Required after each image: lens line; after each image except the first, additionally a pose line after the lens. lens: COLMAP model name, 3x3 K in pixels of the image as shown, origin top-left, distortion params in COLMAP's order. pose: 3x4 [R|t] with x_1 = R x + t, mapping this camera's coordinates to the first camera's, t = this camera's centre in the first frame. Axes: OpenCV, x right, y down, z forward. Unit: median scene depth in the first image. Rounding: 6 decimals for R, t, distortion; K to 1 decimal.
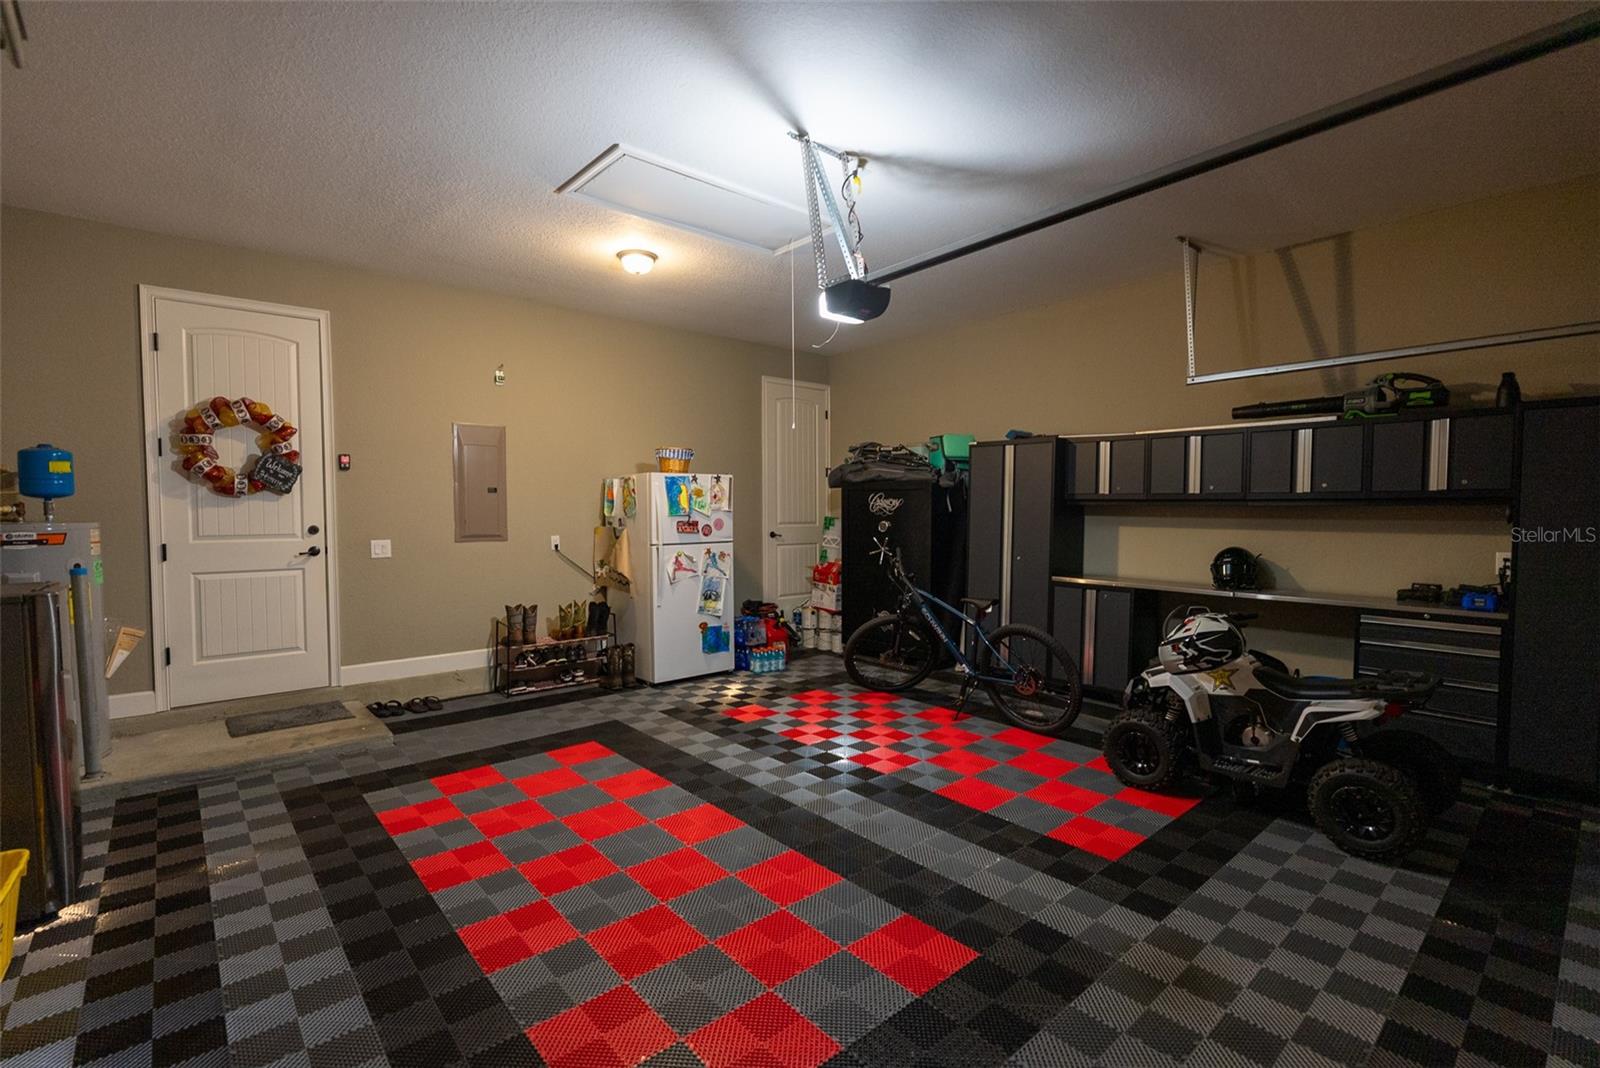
lens RADIAL K [[726.4, 0, 797.8], [0, 726.4, 536.7], [0, 0, 1]] dist [-0.004259, 0.000022]
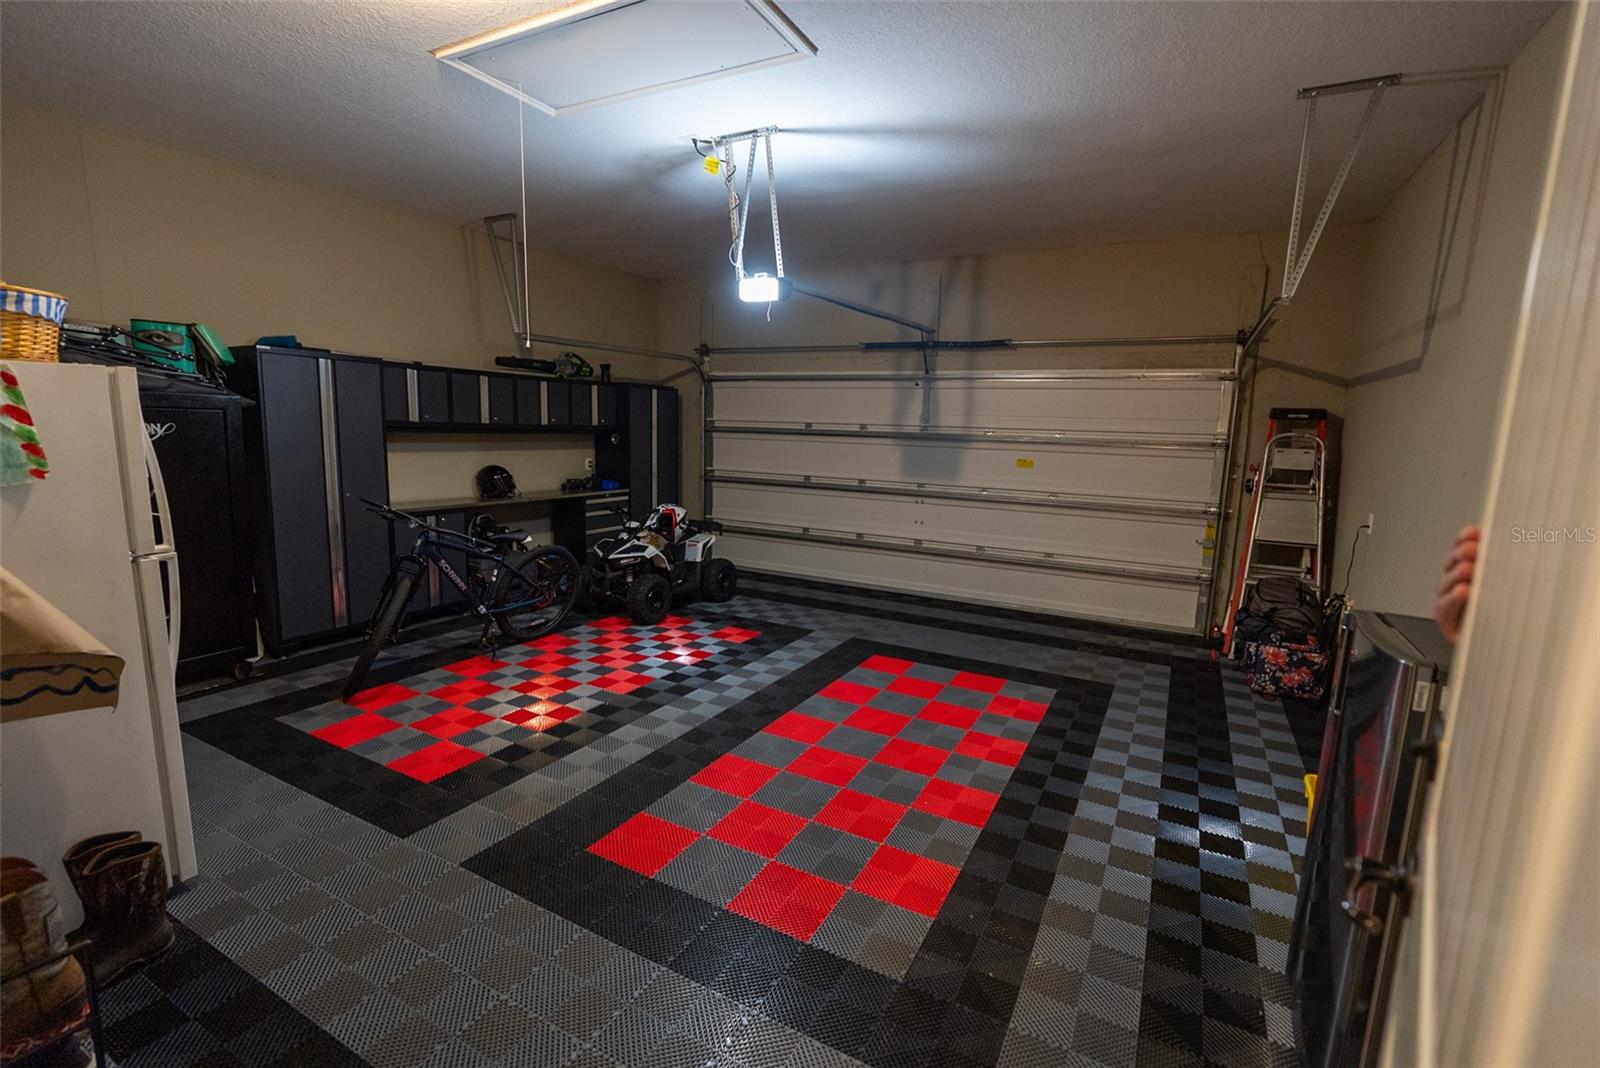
lens RADIAL K [[726.4, 0, 797.8], [0, 726.4, 536.7], [0, 0, 1]] dist [-0.004259, 0.000022]
pose [[-0.344765, -0.153985, 0.925973, -1.008587], [0.006357, 0.986048, 0.166341, -0.089349], [-0.938668, 0.063235, -0.338976, 1.181467]]
